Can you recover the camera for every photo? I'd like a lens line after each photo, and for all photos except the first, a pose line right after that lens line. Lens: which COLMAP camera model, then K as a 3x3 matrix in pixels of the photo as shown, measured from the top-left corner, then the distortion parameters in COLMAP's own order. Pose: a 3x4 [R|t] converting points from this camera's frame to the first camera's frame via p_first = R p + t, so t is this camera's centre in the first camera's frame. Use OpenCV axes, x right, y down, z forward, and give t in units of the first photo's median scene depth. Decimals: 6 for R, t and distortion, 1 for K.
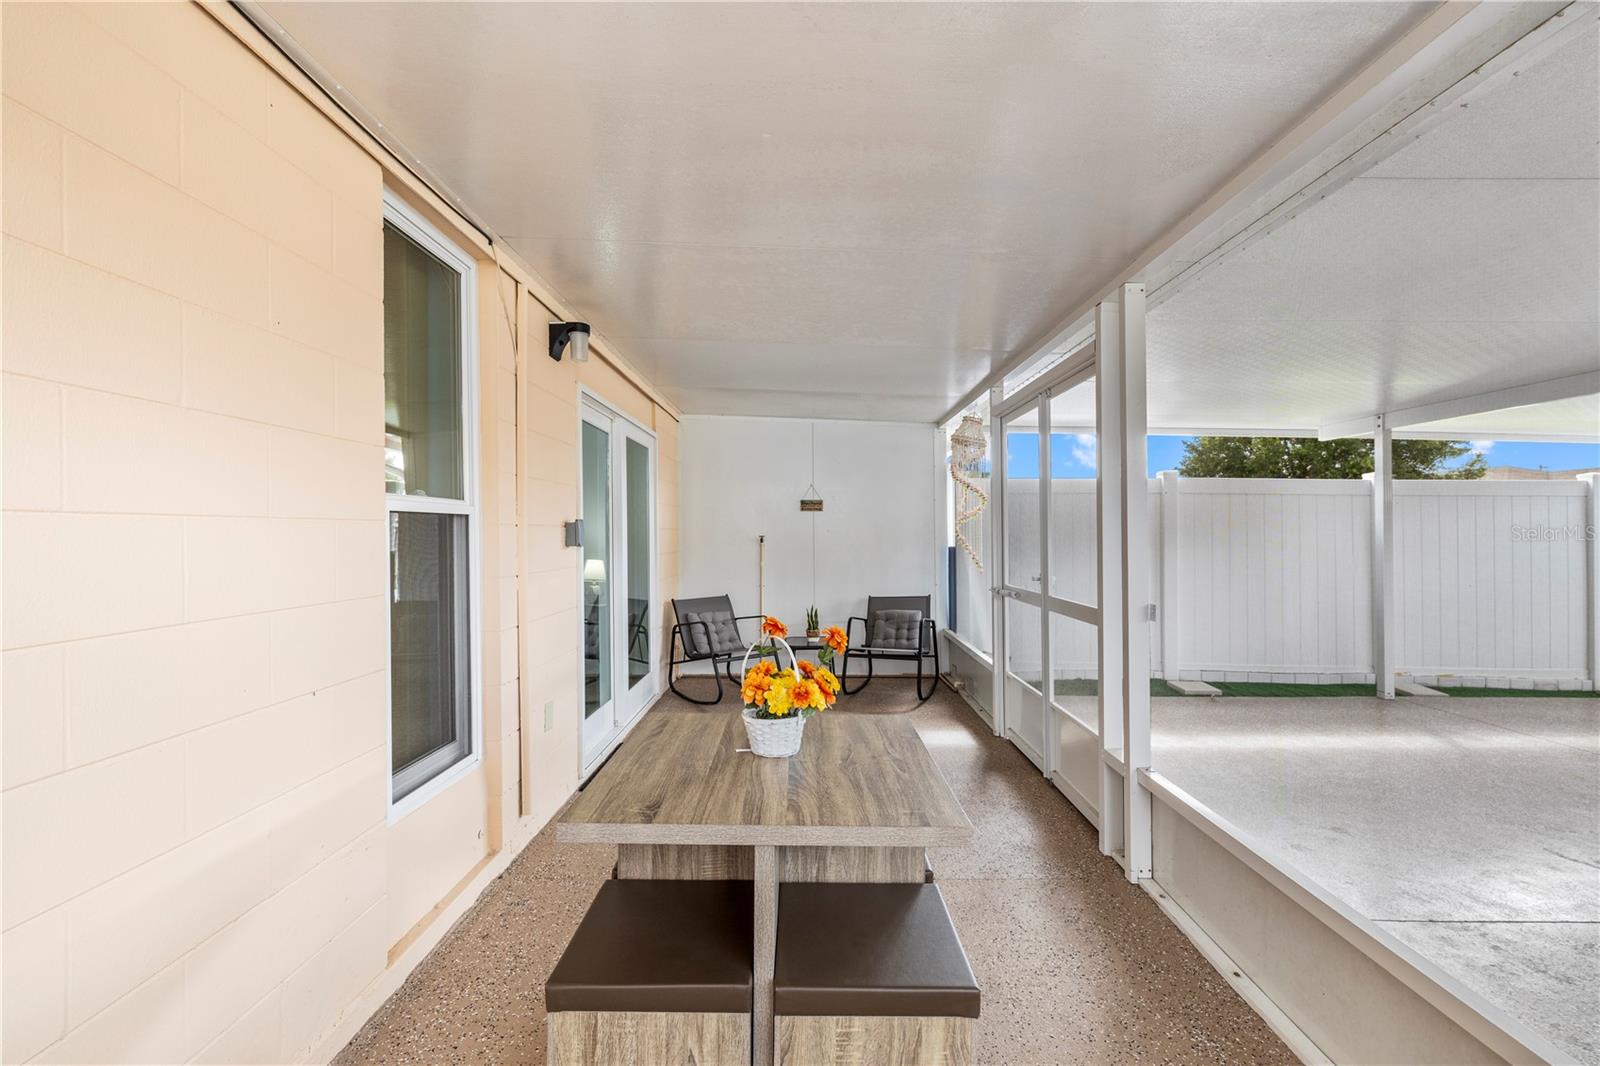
lens RADIAL K [[672.2, 0, 800.3], [0, 672.2, 531.4], [0, 0, 1]] dist [0.001462, 0.000320]
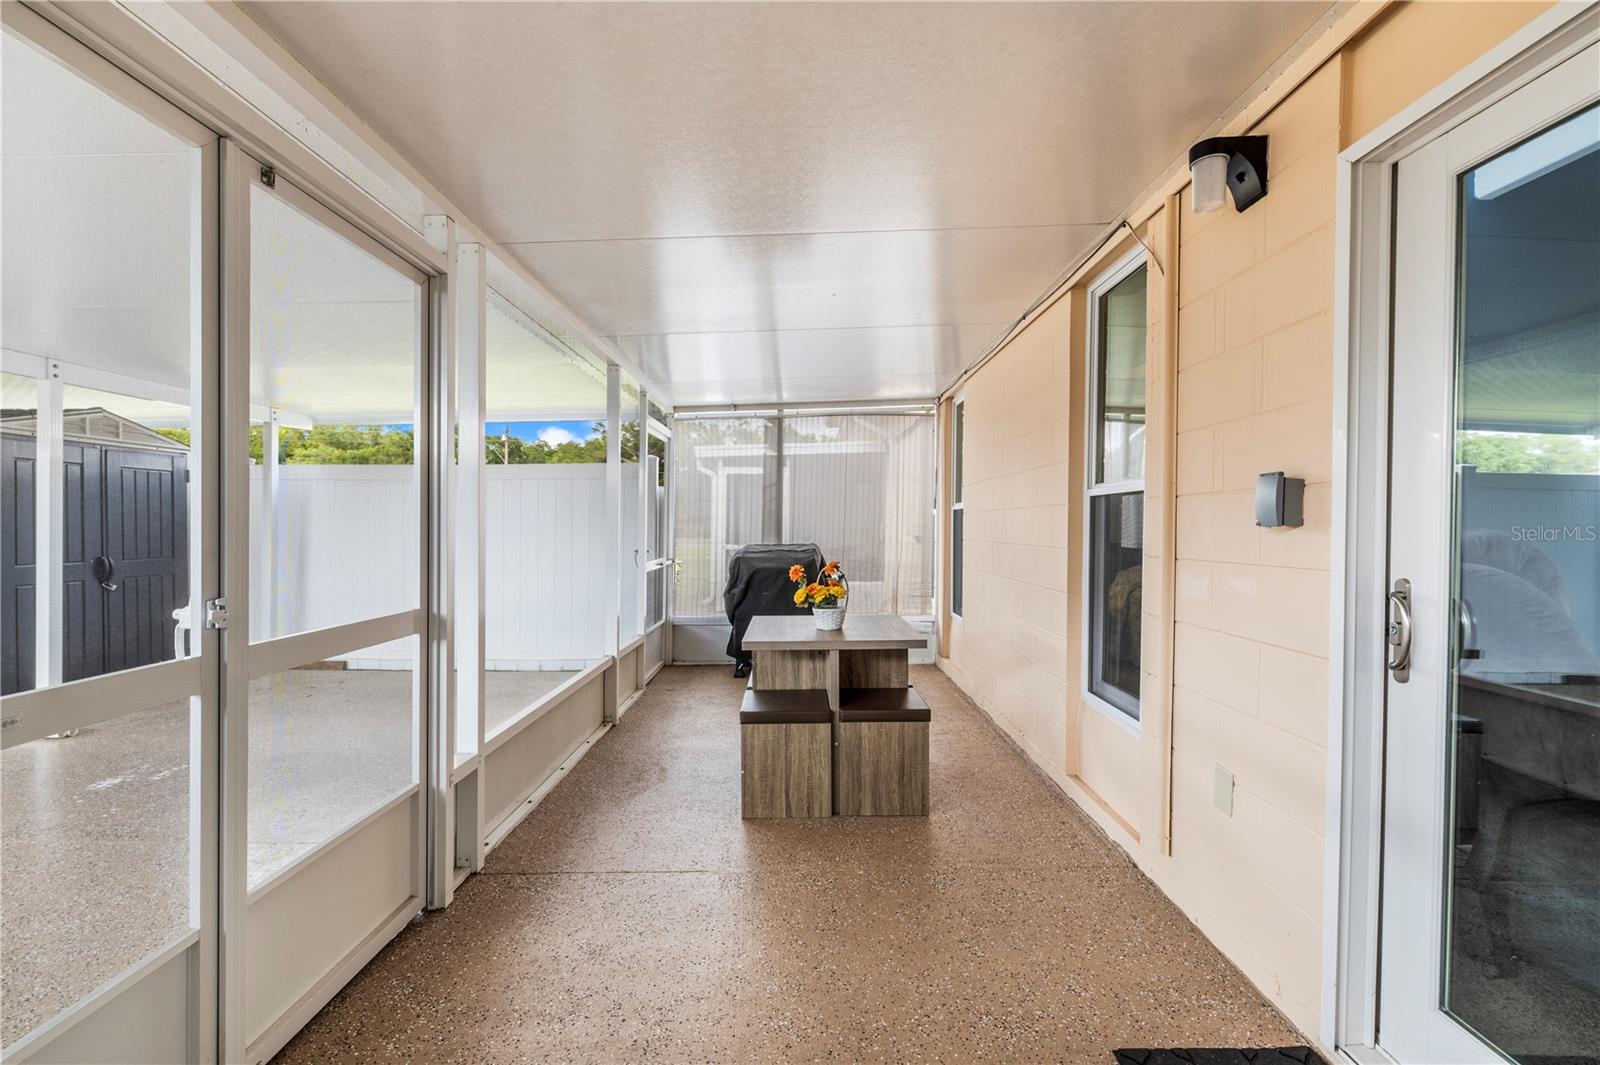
lens RADIAL K [[672.2, 0, 803.6], [0, 672.2, 530.5], [0, 0, 1]] dist [0.001462, 0.000320]
pose [[-0.999924, 0.001475, -0.012278, 0.019248], [0.001386, 0.999973, 0.007250, 0.013479], [0.012288, 0.007232, -0.999898, 0.974735]]
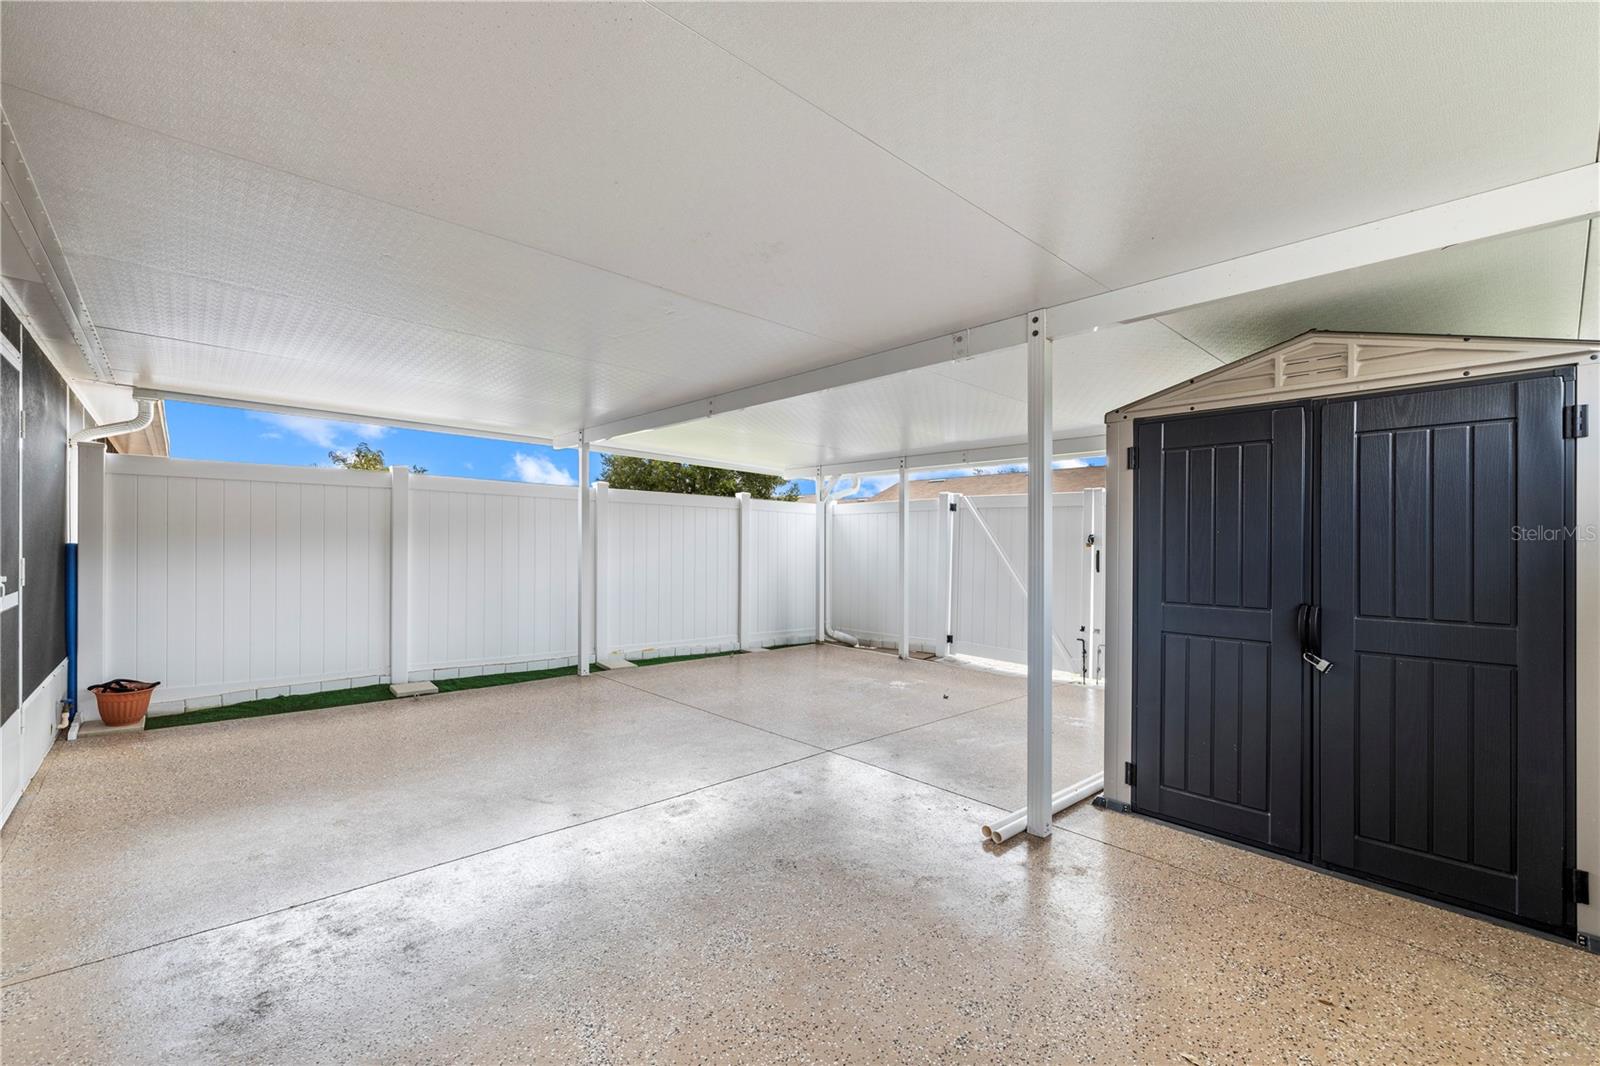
lens RADIAL K [[672.2, 0, 800.7], [0, 672.2, 539.9], [0, 0, 1]] dist [0.001462, 0.000320]
pose [[0.735518, 0.010207, 0.677428, 0.364938], [-0.012380, 0.999922, -0.001624, 0.012080], [-0.677392, -0.007192, 0.735587, -0.106366]]
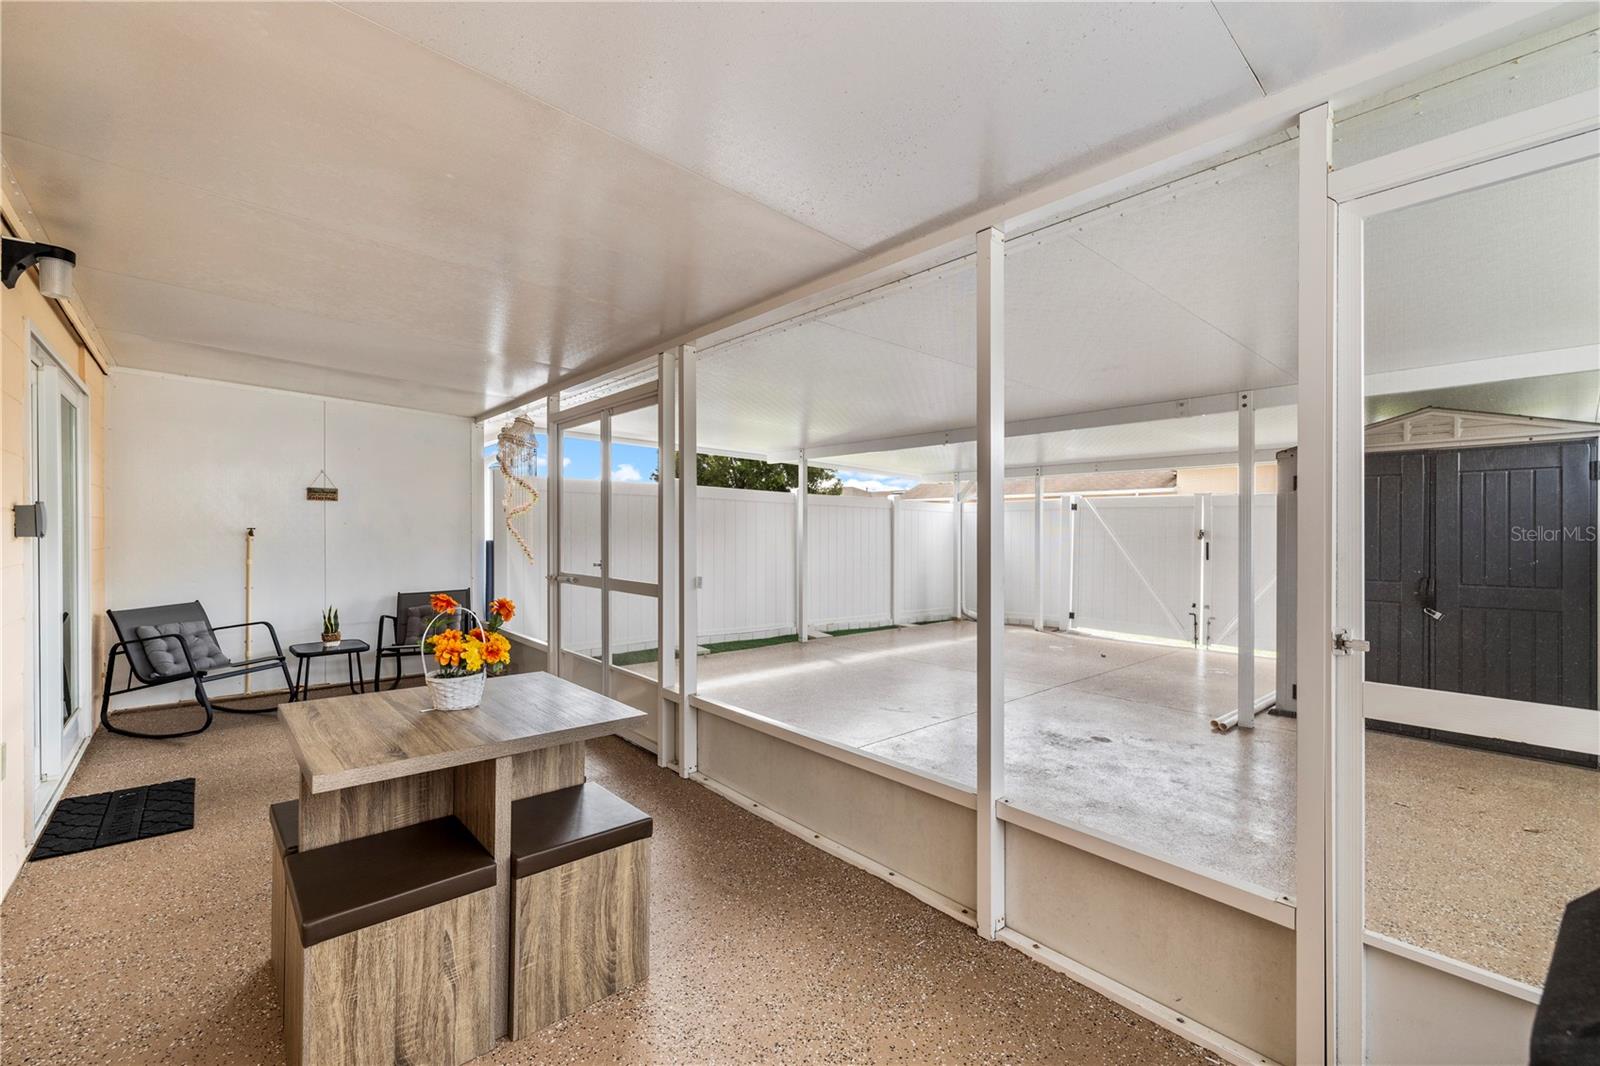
lens RADIAL K [[672.2, 0, 796.9], [0, 672.2, 533.7], [0, 0, 1]] dist [0.001462, 0.000320]
pose [[0.744553, 0.004507, 0.667548, -0.128776], [-0.008865, 0.999956, 0.003136, 0.005794], [-0.667505, -0.008253, 0.744560, -0.089554]]
